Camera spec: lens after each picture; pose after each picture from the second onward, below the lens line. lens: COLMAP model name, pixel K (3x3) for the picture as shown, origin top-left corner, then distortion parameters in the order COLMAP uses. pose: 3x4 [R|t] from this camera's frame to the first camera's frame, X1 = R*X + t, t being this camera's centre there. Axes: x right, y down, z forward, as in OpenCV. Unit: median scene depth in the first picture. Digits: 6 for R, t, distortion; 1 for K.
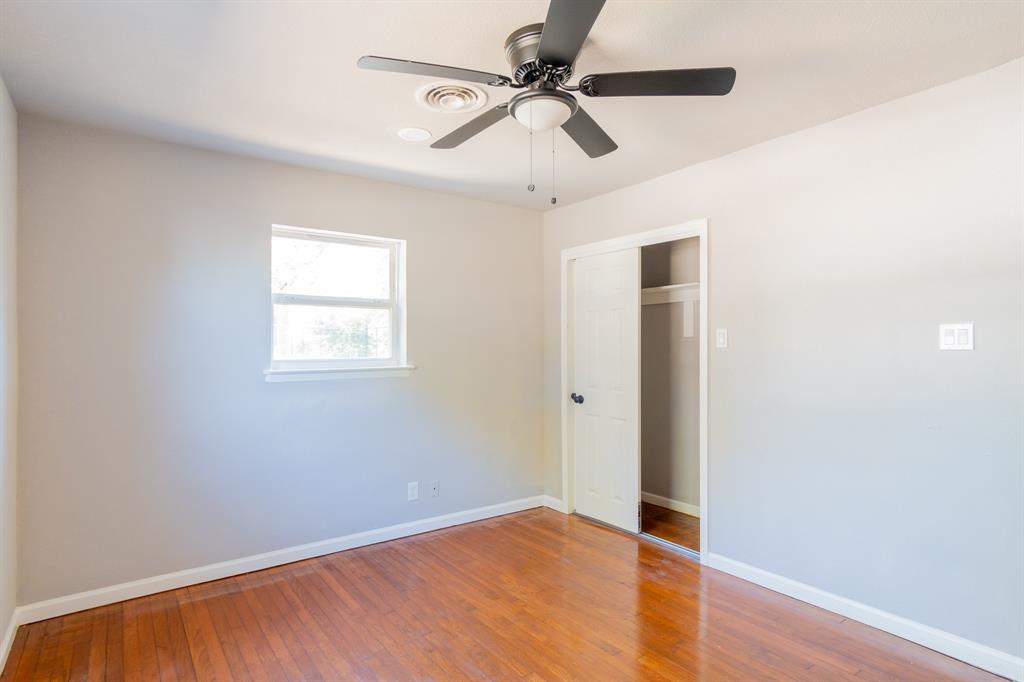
lens RADIAL K [[543.8, 0, 507.1], [0, 543.8, 346.3], [0, 0, 1]] dist [0.009187, 0.000605]
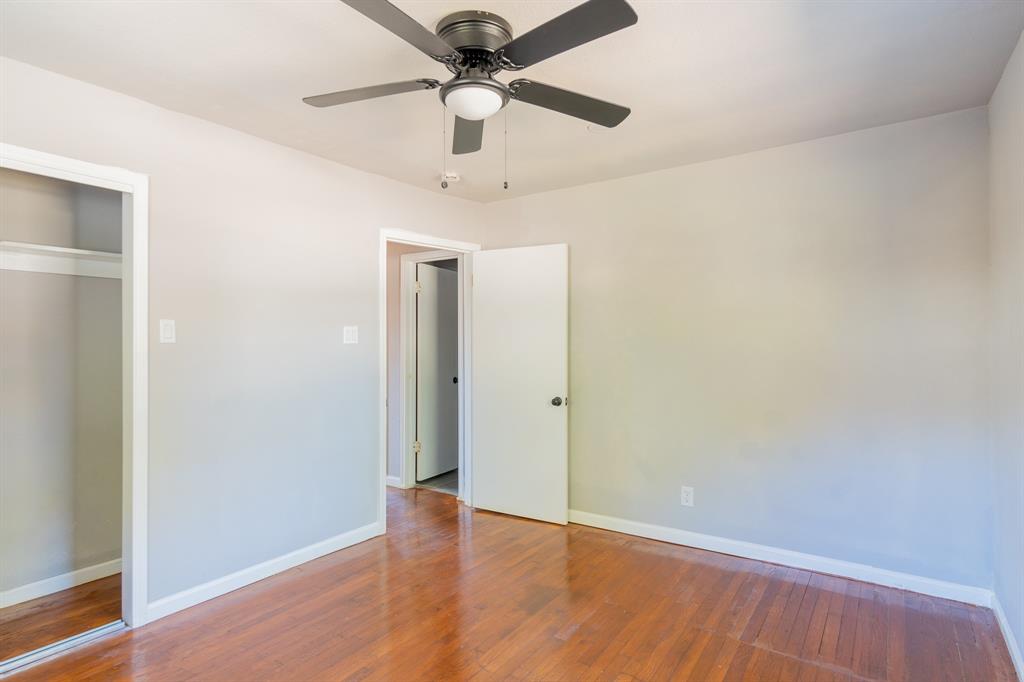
lens RADIAL K [[543.8, 0, 507.6], [0, 543.8, 345.7], [0, 0, 1]] dist [0.009187, 0.000605]
pose [[-0.329884, -0.012015, 0.943945, -0.612671], [-0.007427, 0.999921, 0.010132, -0.005615], [-0.943992, -0.003668, -0.329947, 0.885978]]
